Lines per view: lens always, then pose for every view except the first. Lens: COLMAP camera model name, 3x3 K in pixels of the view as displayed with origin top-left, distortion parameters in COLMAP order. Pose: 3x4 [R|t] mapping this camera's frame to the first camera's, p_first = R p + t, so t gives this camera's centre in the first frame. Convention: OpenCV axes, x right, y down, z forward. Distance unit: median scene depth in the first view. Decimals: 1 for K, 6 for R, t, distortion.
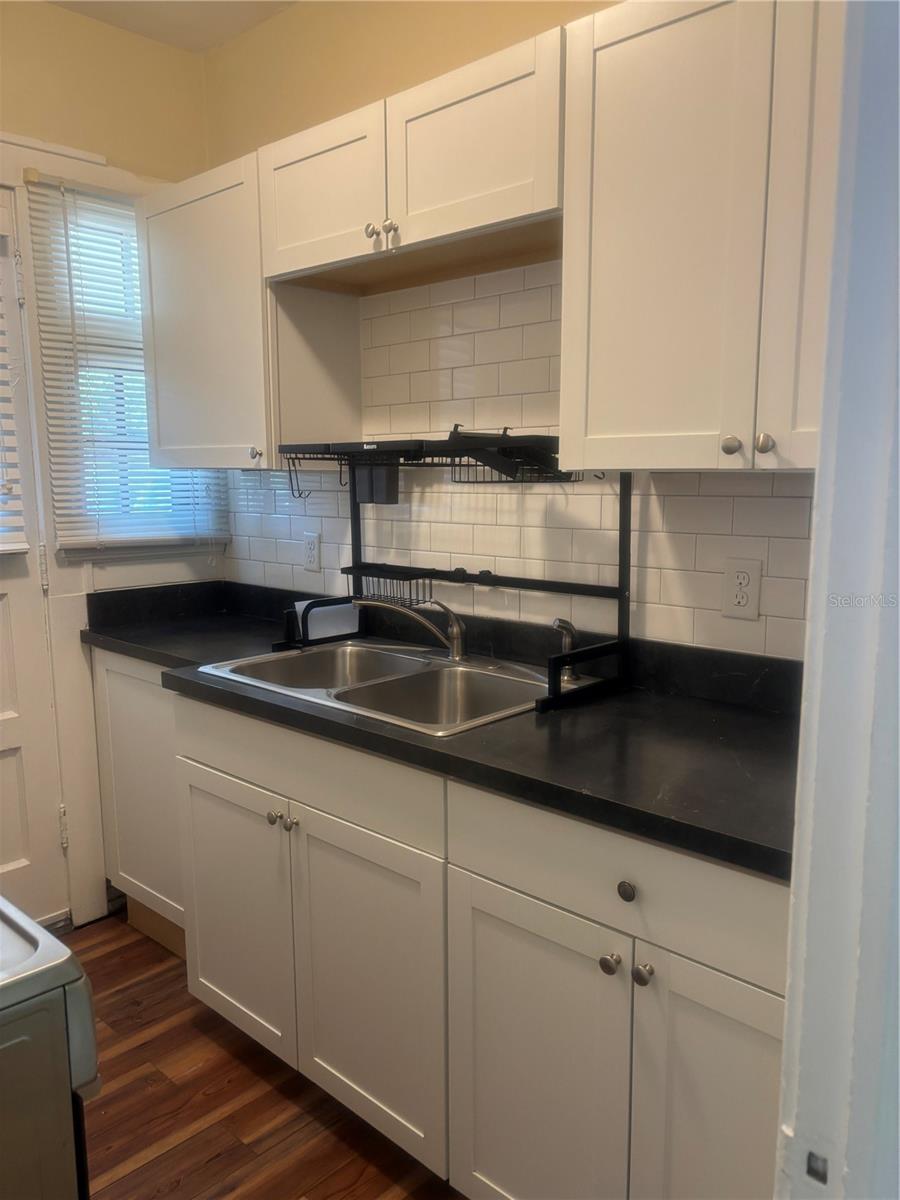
lens RADIAL K [[903.7, 0, 451.9], [0, 903.7, 608.2], [0, 0, 1]] dist [-0.007833, -0.004900]
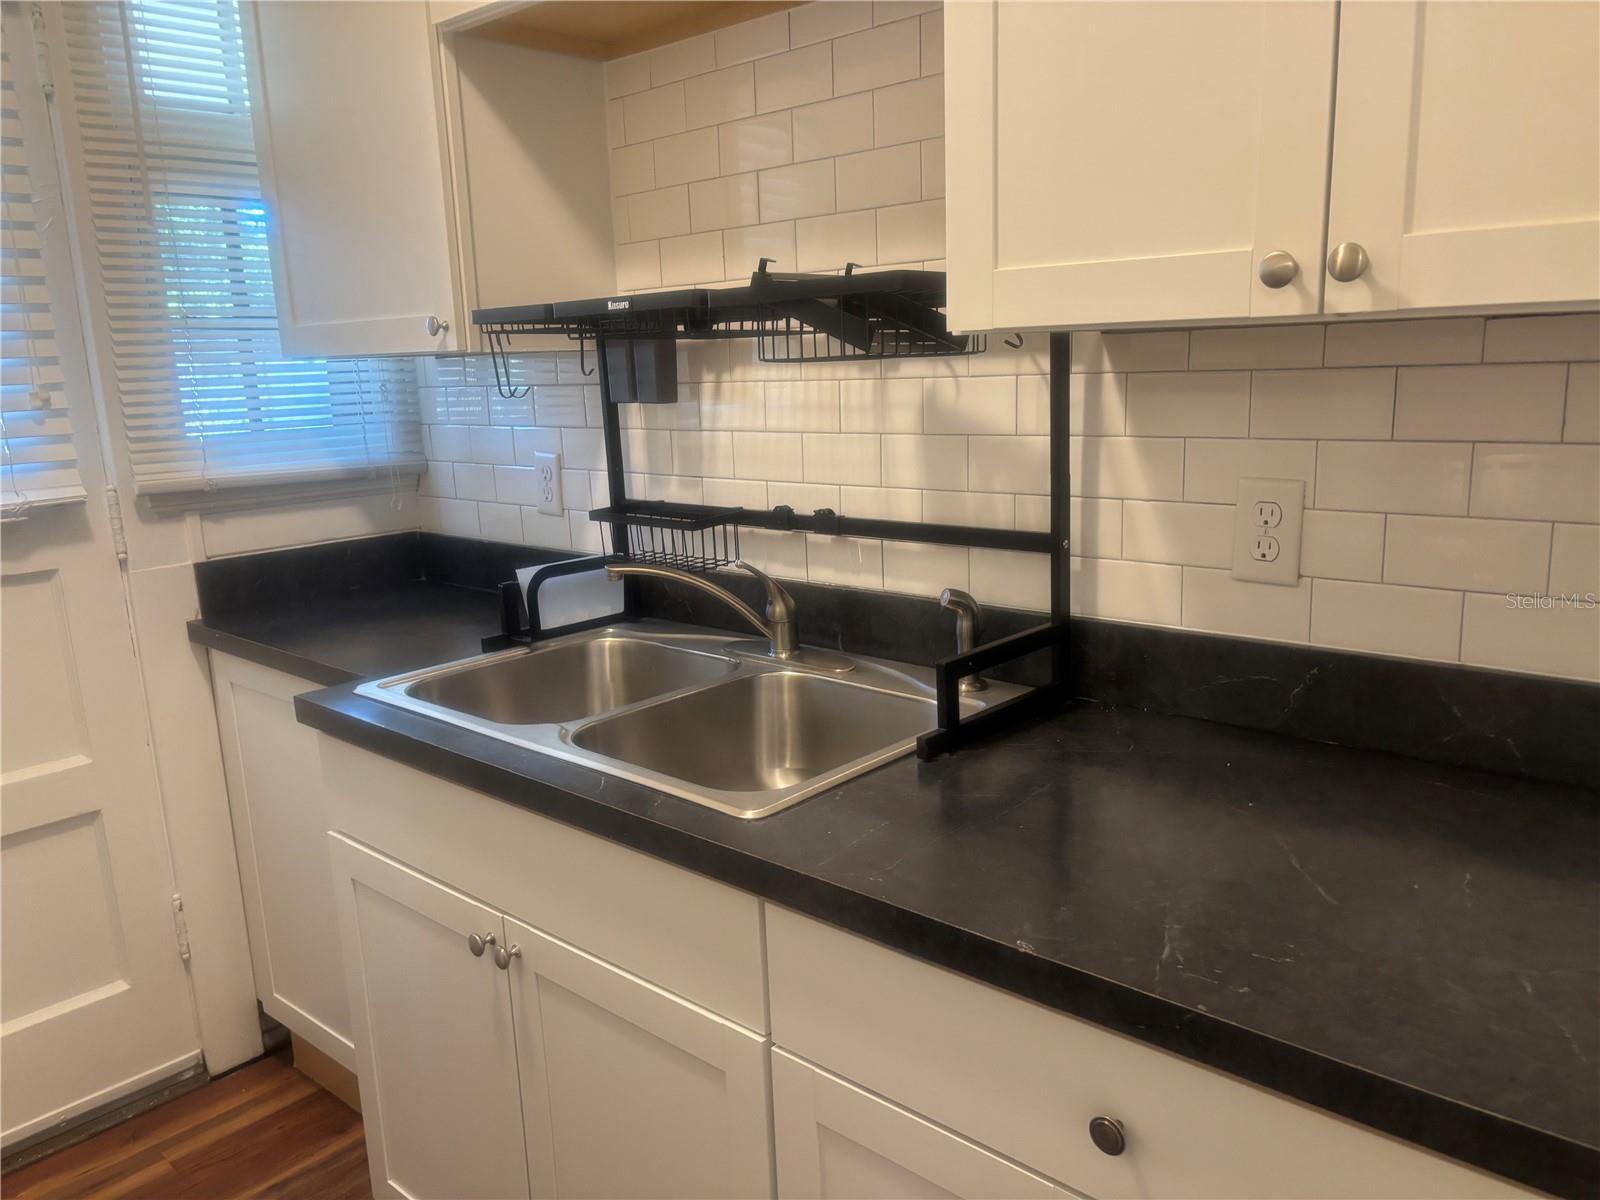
lens RADIAL K [[1205.0, 0, 797.9], [0, 1205.0, 602.7], [0, 0, 1]] dist [-0.007833, -0.004900]
pose [[0.999352, -0.035502, 0.006004, 0.012286], [0.035130, 0.997943, 0.053633, -0.022780], [-0.007896, -0.053387, 0.998543, 0.192798]]
